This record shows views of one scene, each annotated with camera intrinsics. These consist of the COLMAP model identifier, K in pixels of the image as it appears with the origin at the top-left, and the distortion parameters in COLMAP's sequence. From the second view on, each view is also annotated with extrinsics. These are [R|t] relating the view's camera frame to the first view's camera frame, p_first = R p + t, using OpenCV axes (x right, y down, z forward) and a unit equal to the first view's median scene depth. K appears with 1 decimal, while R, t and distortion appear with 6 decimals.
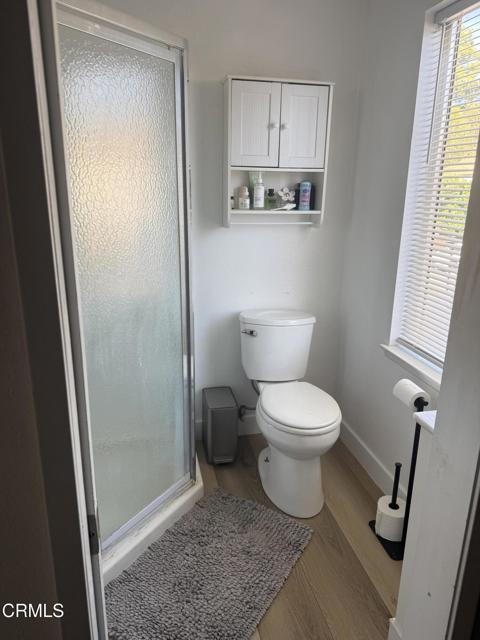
lens RADIAL K [[455.0, 0, 239.6], [0, 455.0, 320.8], [0, 0, 1]] dist [0.046269, -0.008646]
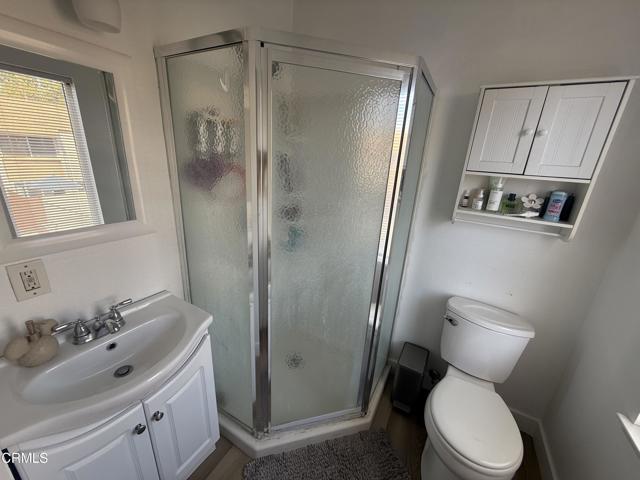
lens RADIAL K [[255.4, 0, 319.0], [0, 255.4, 238.3], [0, 0, 1]] dist [0.002695, 0.000307]
pose [[0.737901, 0.234094, -0.633011, 0.134572], [-0.232459, 0.968685, 0.087252, -0.146931], [0.633613, 0.082765, 0.769210, 0.313434]]
